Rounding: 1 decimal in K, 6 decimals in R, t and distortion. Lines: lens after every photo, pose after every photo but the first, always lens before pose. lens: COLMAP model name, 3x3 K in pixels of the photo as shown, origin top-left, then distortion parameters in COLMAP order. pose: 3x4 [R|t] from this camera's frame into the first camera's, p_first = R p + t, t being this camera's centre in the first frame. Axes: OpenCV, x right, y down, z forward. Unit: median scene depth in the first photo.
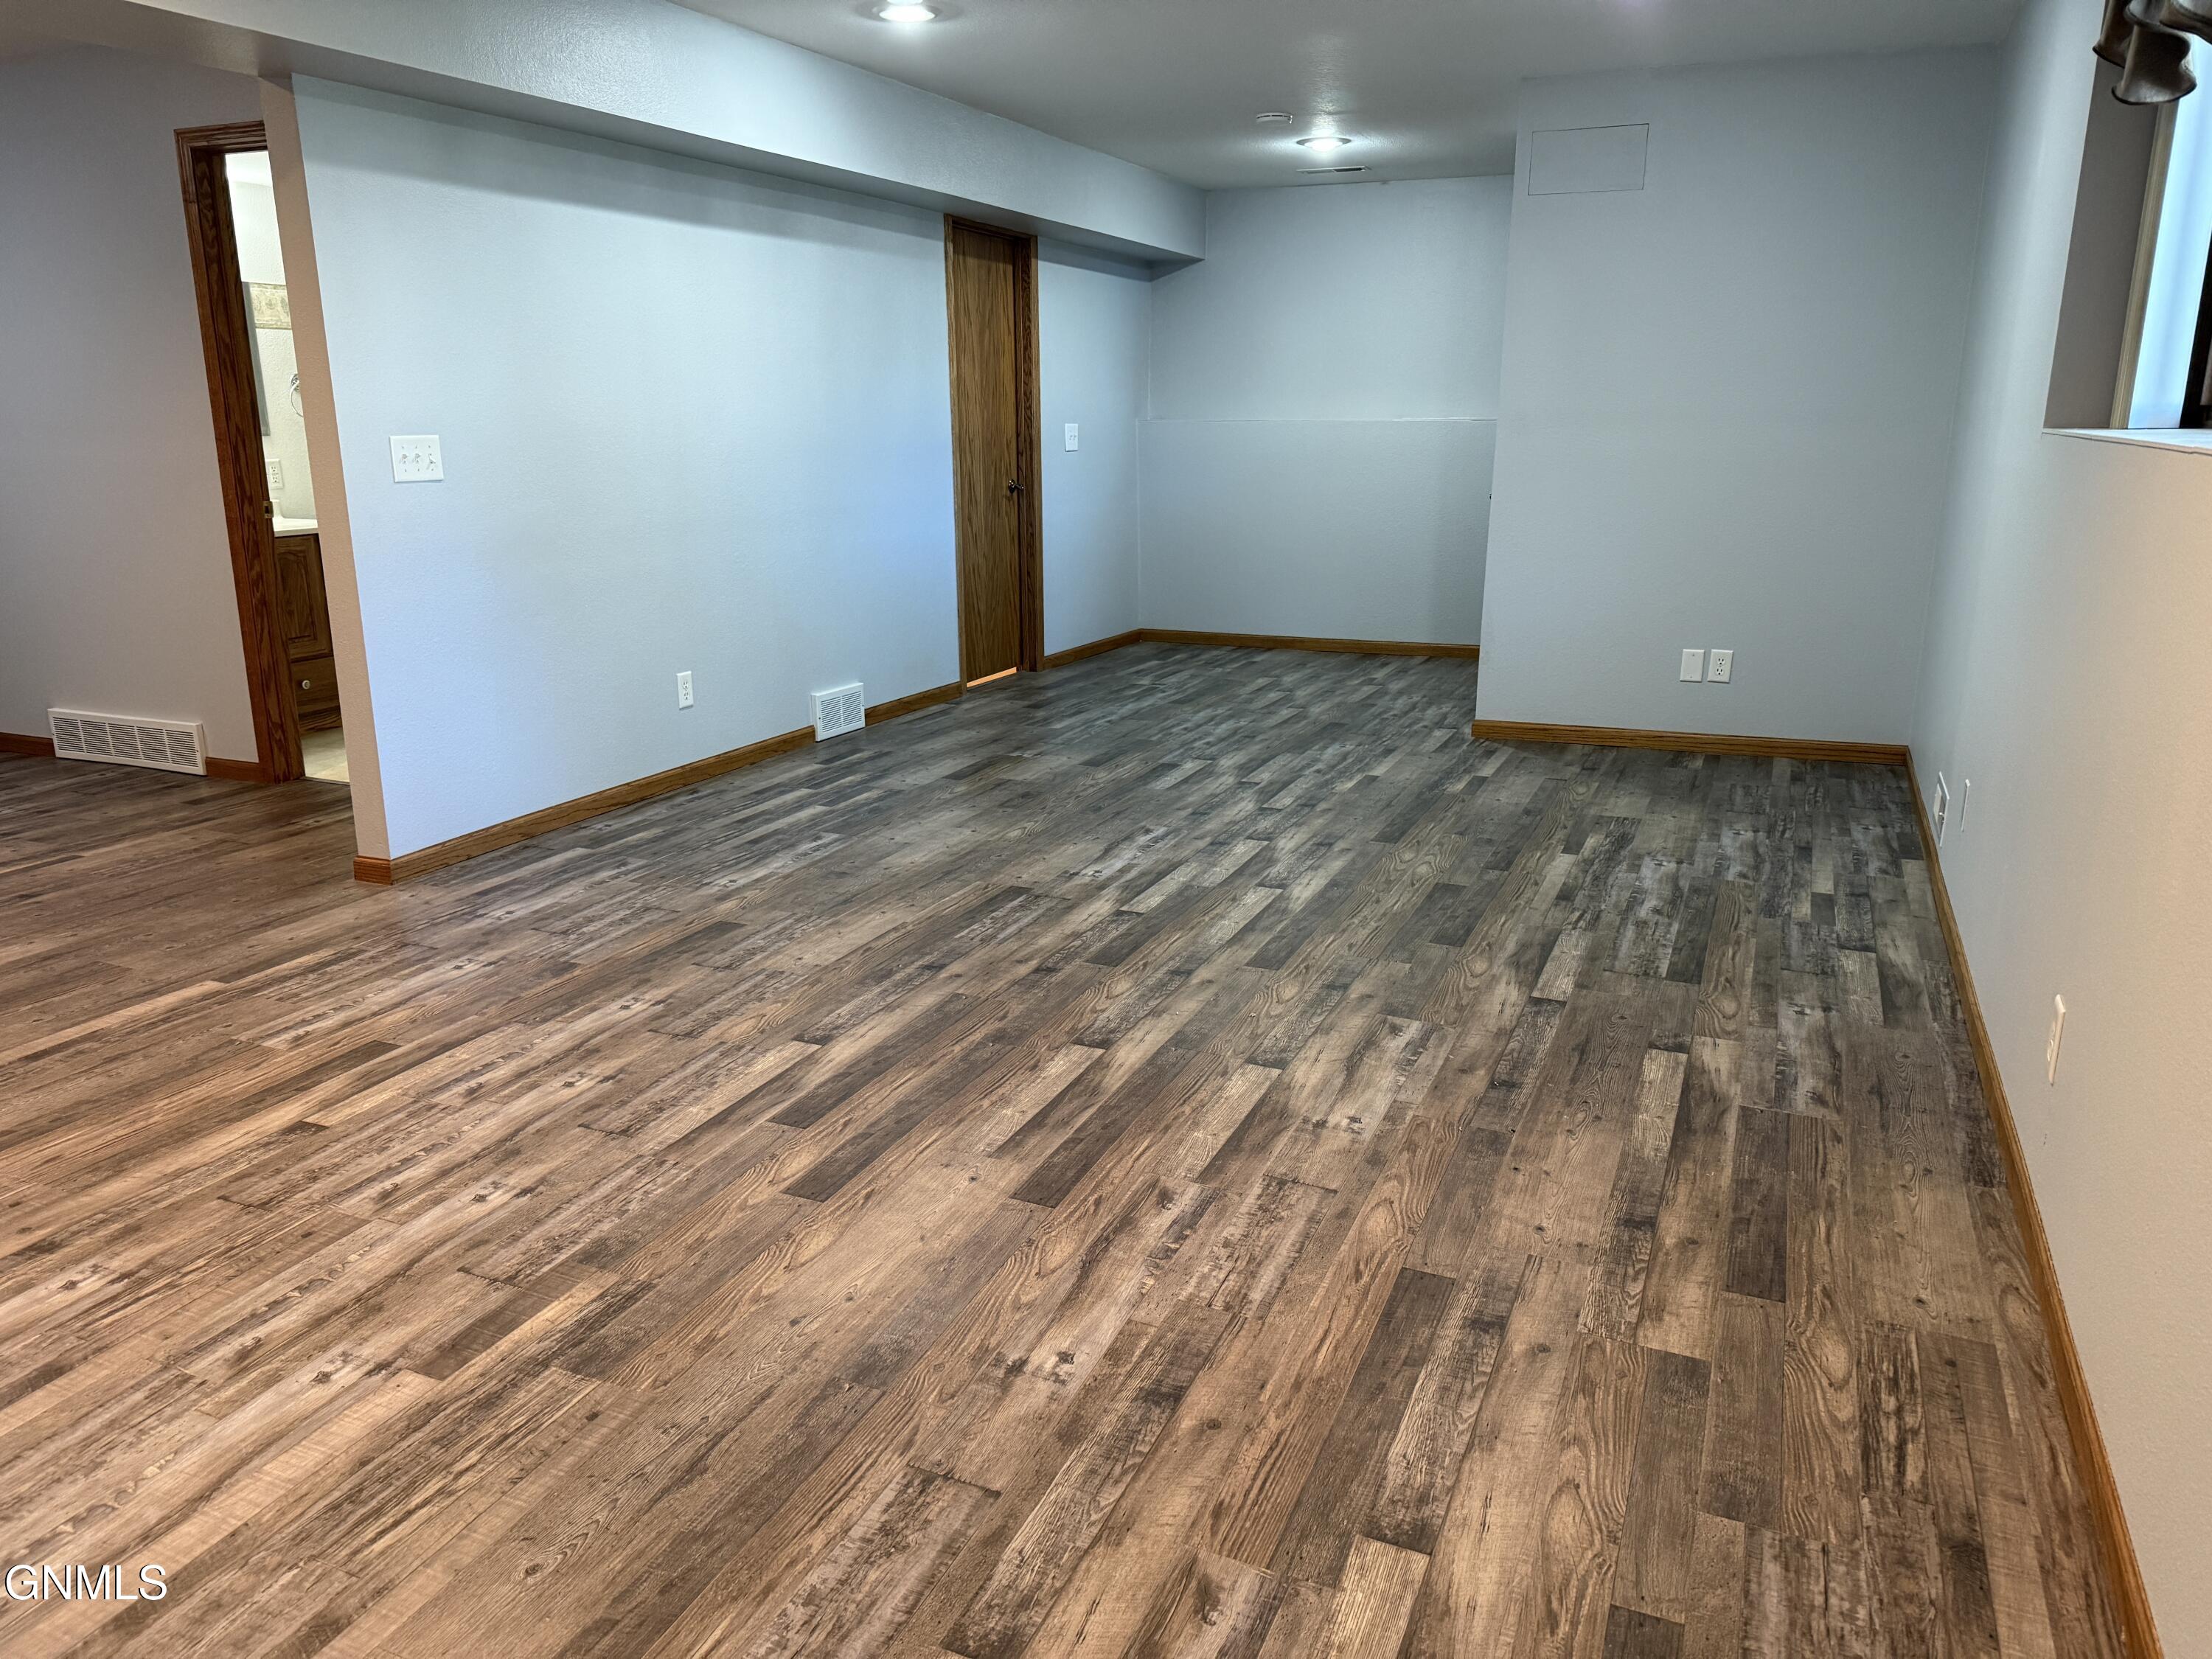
lens RADIAL K [[1554.6, 0, 1105.5], [0, 1554.6, 824.7], [0, 0, 1]] dist [0.066600, -0.094623]
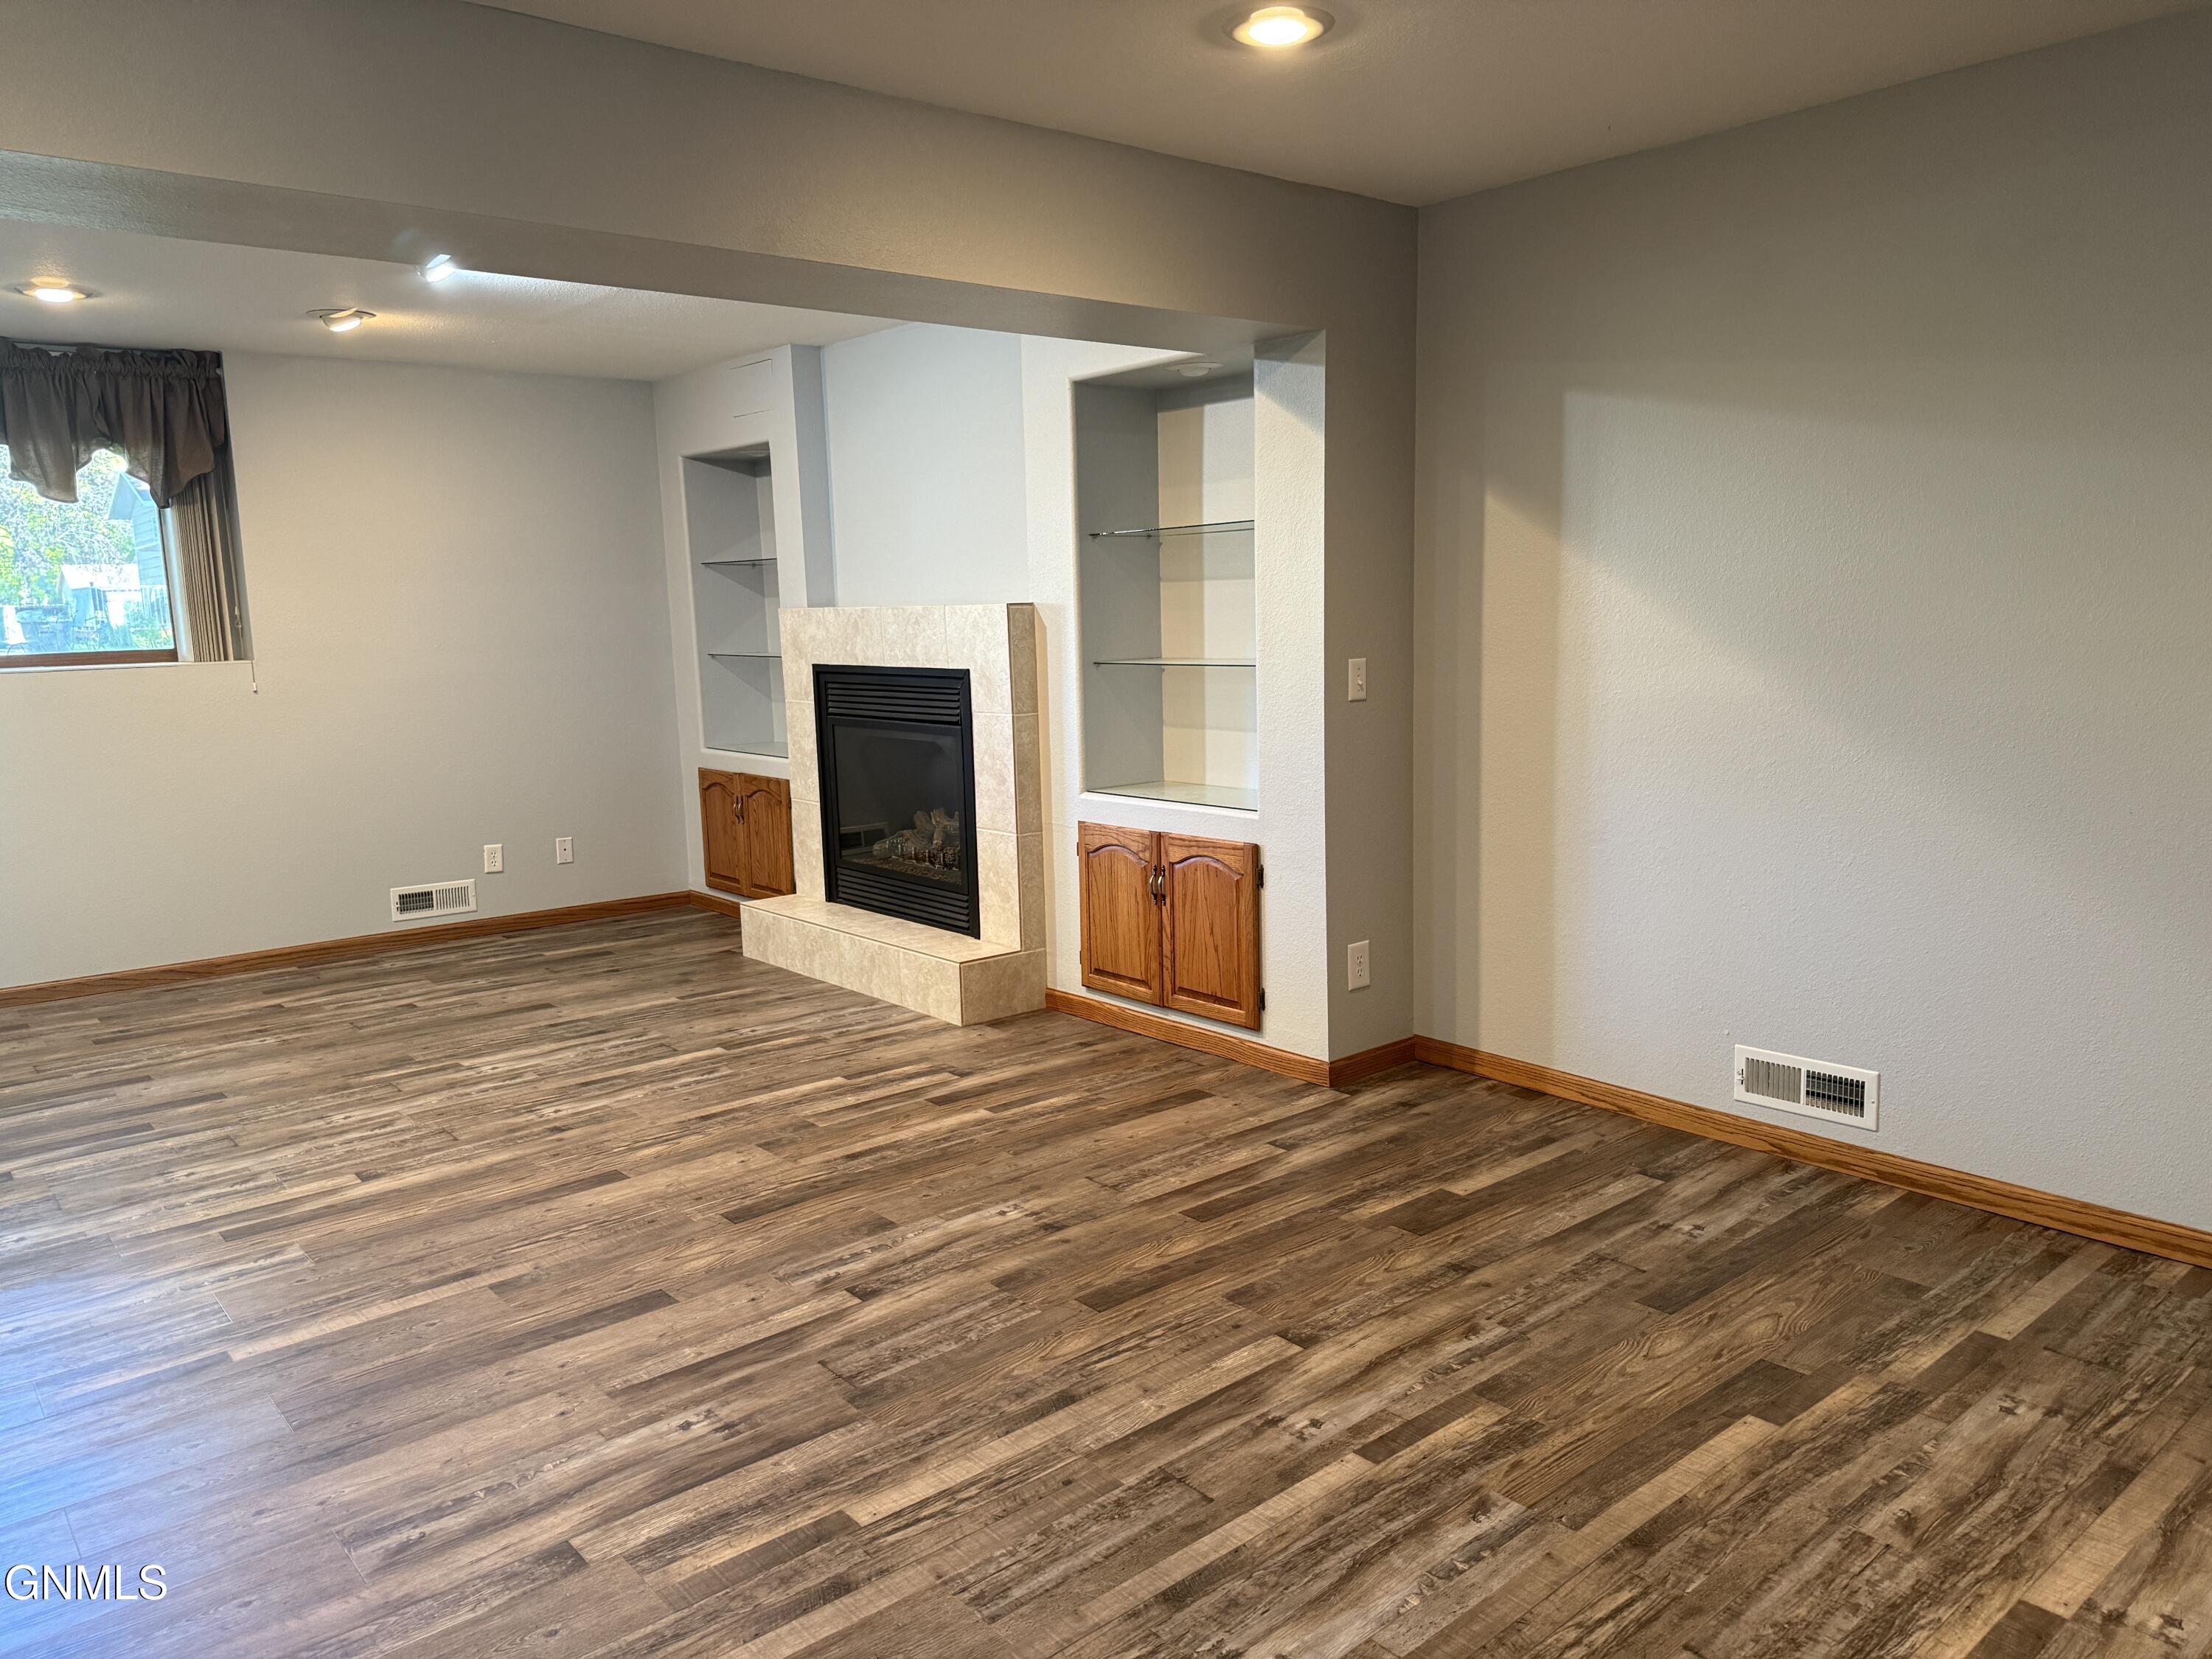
lens RADIAL K [[1554.6, 0, 1107.9], [0, 1554.6, 847.0], [0, 0, 1]] dist [0.066600, -0.094623]
pose [[-0.899108, -0.040638, 0.435836, -1.445189], [0.140652, 0.916058, 0.375573, -0.421700], [-0.414514, 0.398982, -0.817919, 1.505482]]
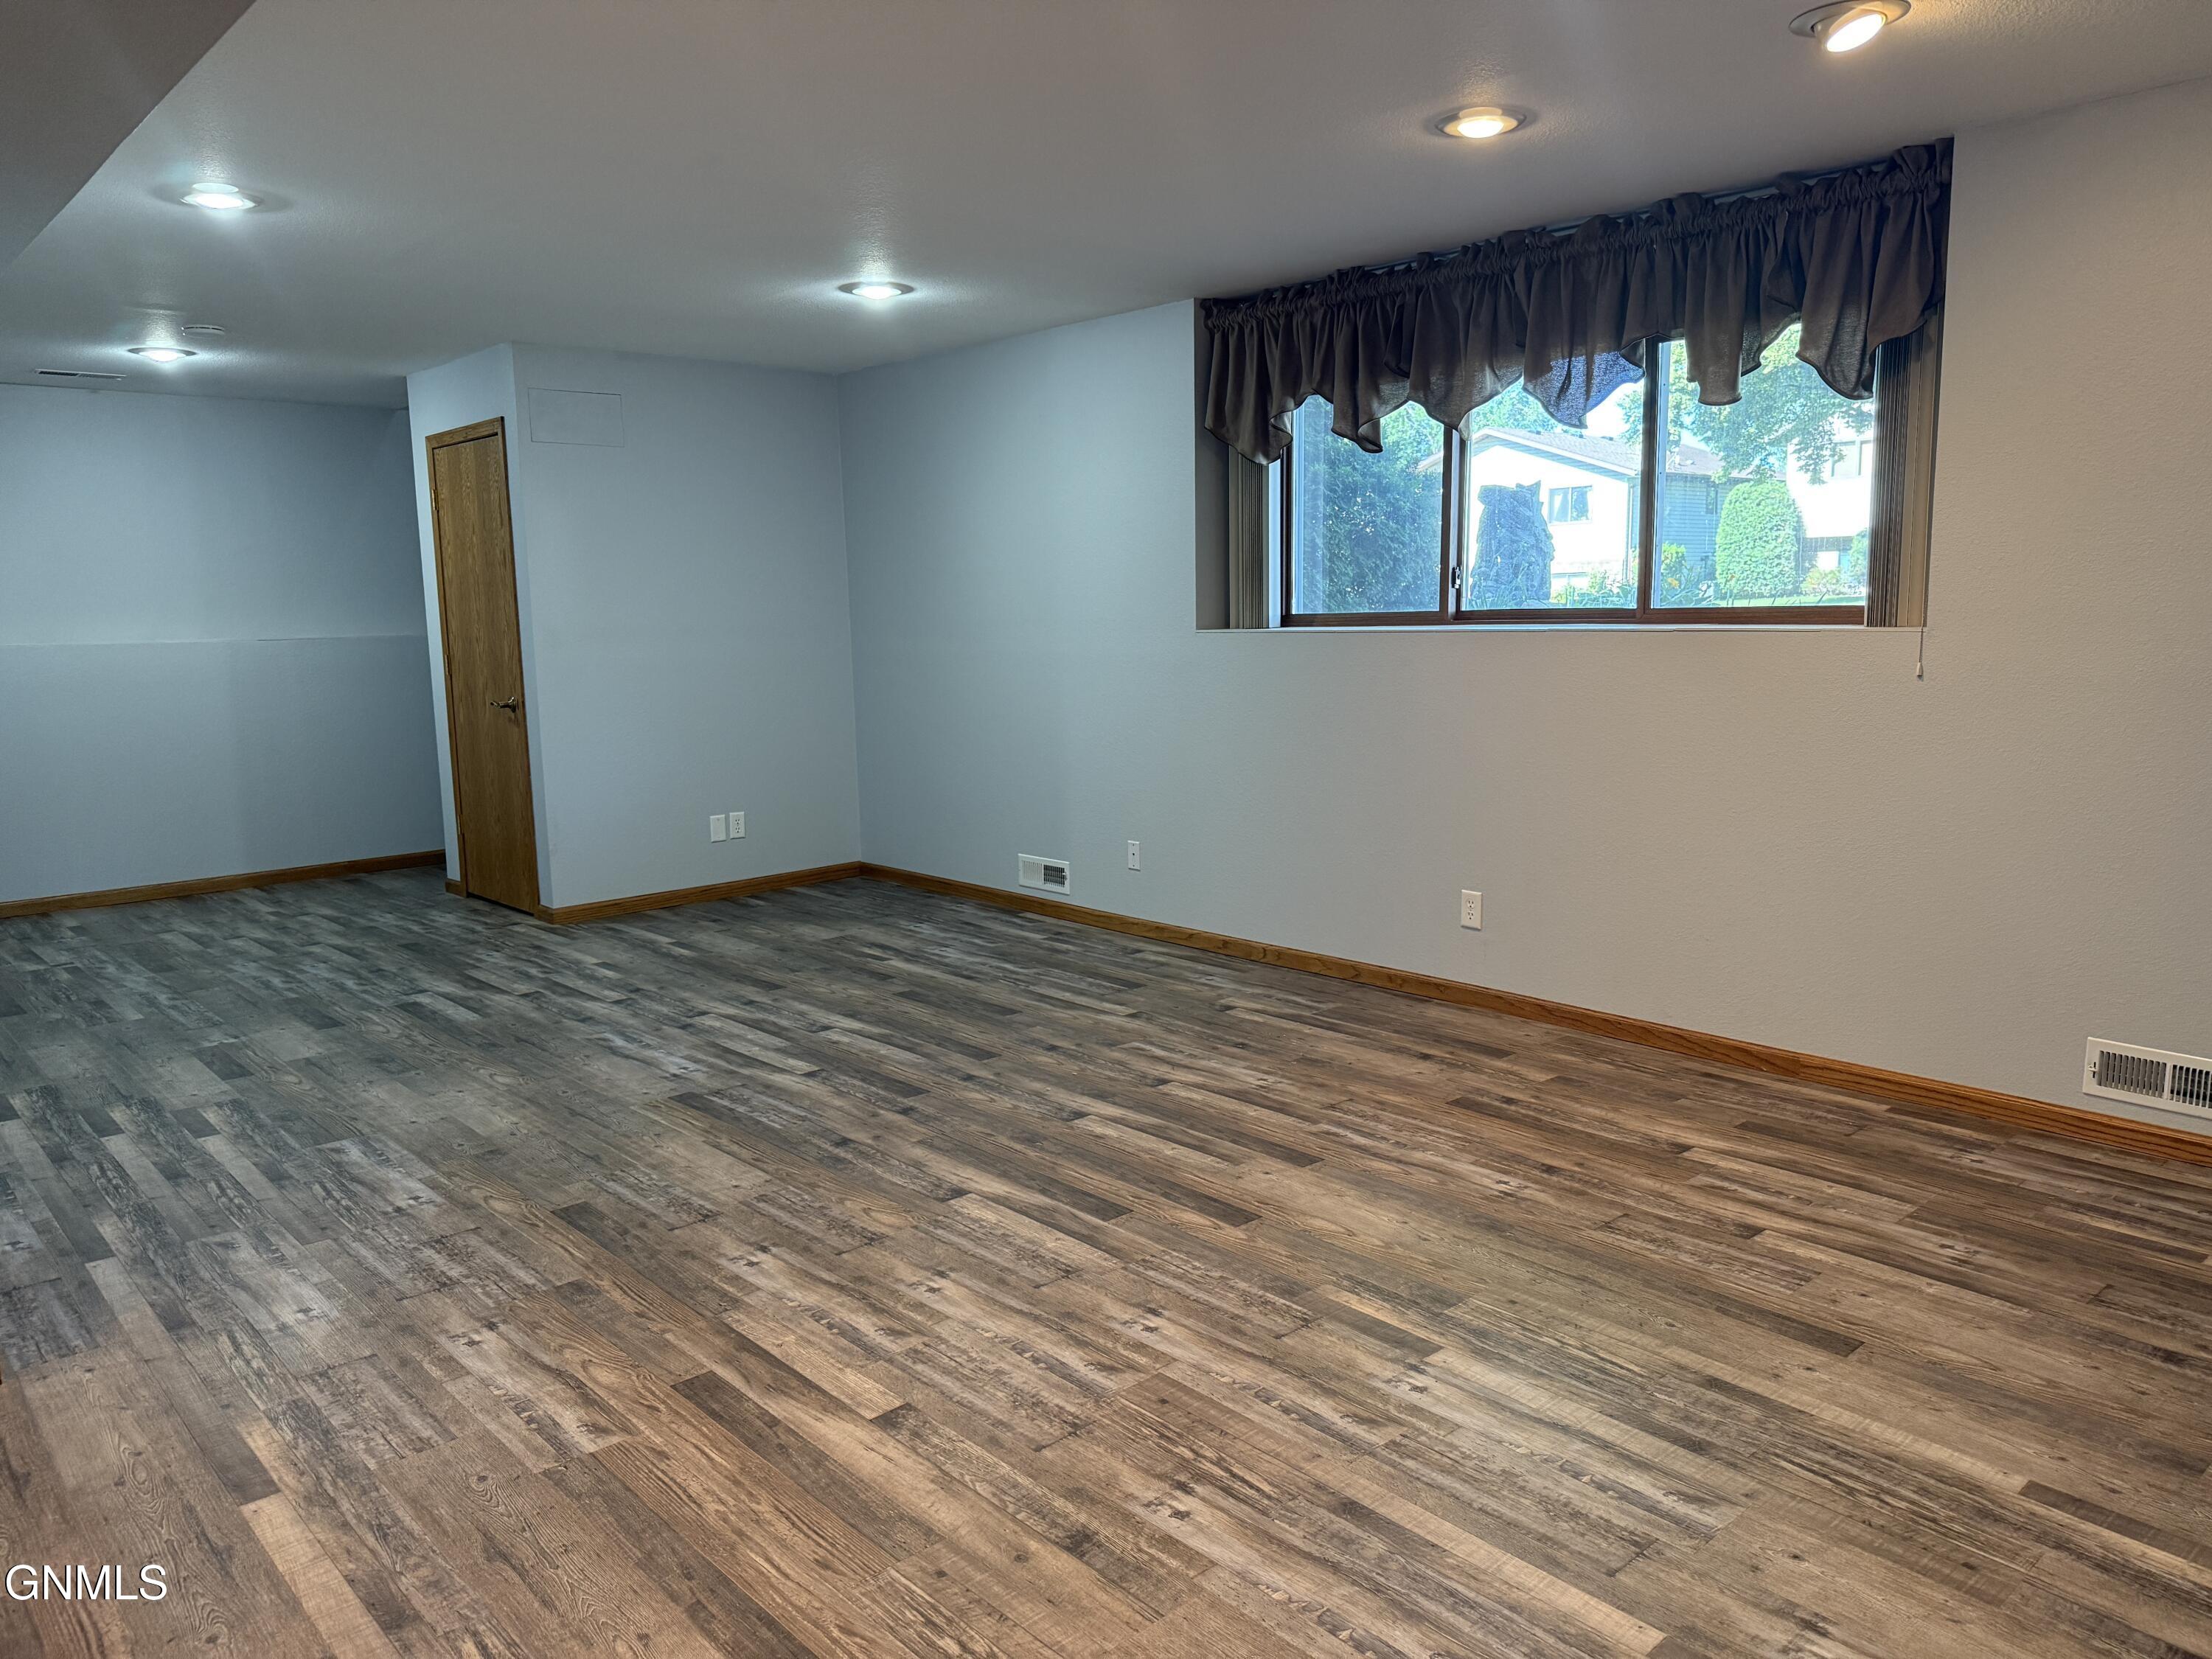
lens RADIAL K [[1554.6, 0, 1092.1], [0, 1554.6, 811.1], [0, 0, 1]] dist [0.066600, -0.094623]
pose [[0.425173, -0.129783, 0.895759, -1.064826], [0.253721, 0.967077, 0.019687, -0.114977], [-0.868823, 0.218903, 0.444104, 0.369115]]
